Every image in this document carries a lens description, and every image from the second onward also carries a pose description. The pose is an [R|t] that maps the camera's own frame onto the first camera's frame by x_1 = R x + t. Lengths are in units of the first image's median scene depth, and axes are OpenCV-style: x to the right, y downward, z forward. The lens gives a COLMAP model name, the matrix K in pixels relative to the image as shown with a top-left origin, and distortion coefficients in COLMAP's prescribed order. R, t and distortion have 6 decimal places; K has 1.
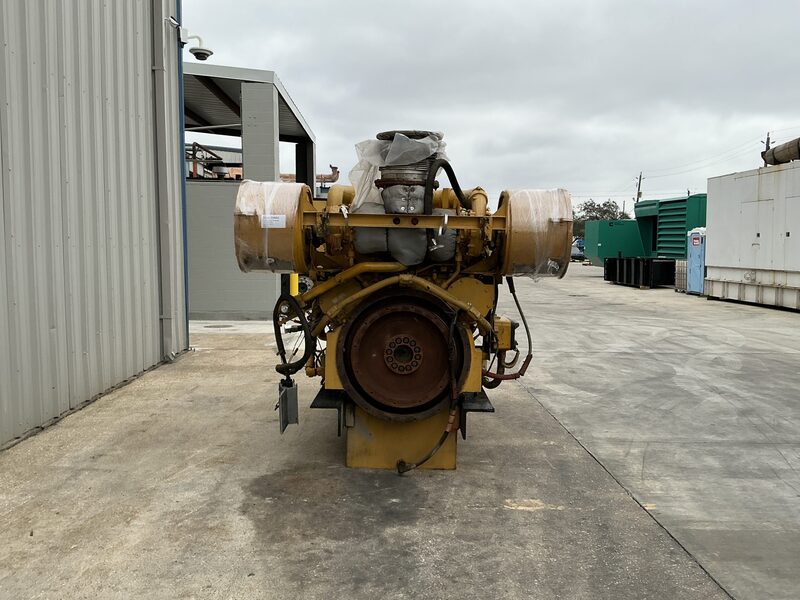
lens RADIAL K [[664.2, 0, 394.0], [0, 664.2, 295.4], [0, 0, 1]] dist [0.089529, -0.186274]
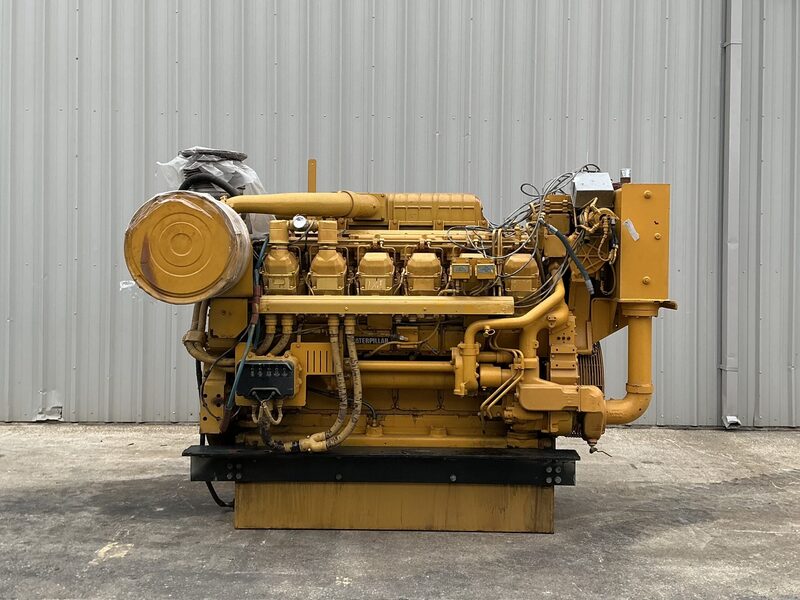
lens RADIAL K [[901.4, 0, 410.7], [0, 901.4, 257.7], [0, 0, 1]] dist [0.015269, 0.000000]
pose [[-0.006204, -0.016283, -0.999848, 1.295805], [-0.081886, 0.996518, -0.015721, -0.084501], [0.996622, 0.081776, -0.007516, 1.260343]]
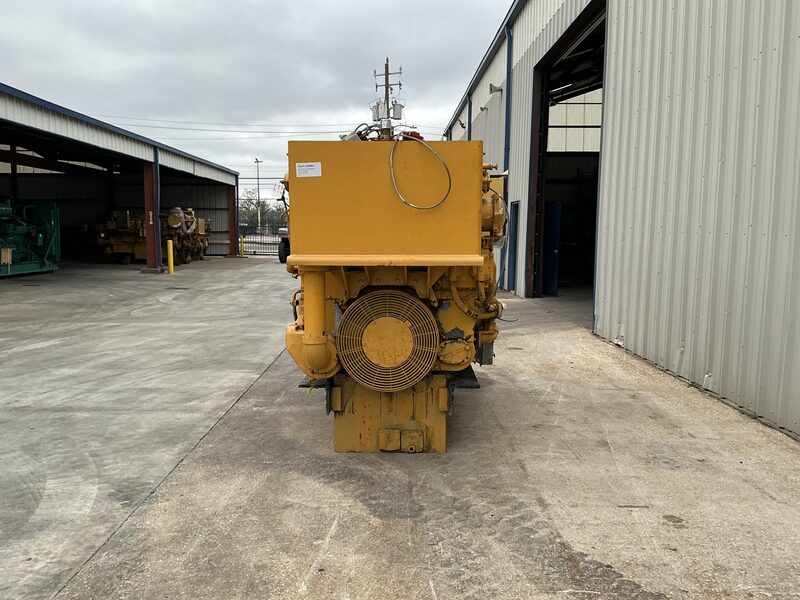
lens RADIAL K [[664.2, 0, 400.6], [0, 664.2, 300.1], [0, 0, 1]] dist [0.089529, -0.186274]
pose [[-0.999852, -0.017137, 0.001653, 0.005116], [-0.016587, 0.984561, 0.174253, -0.172668], [-0.004614, 0.174199, -0.984700, 2.448306]]
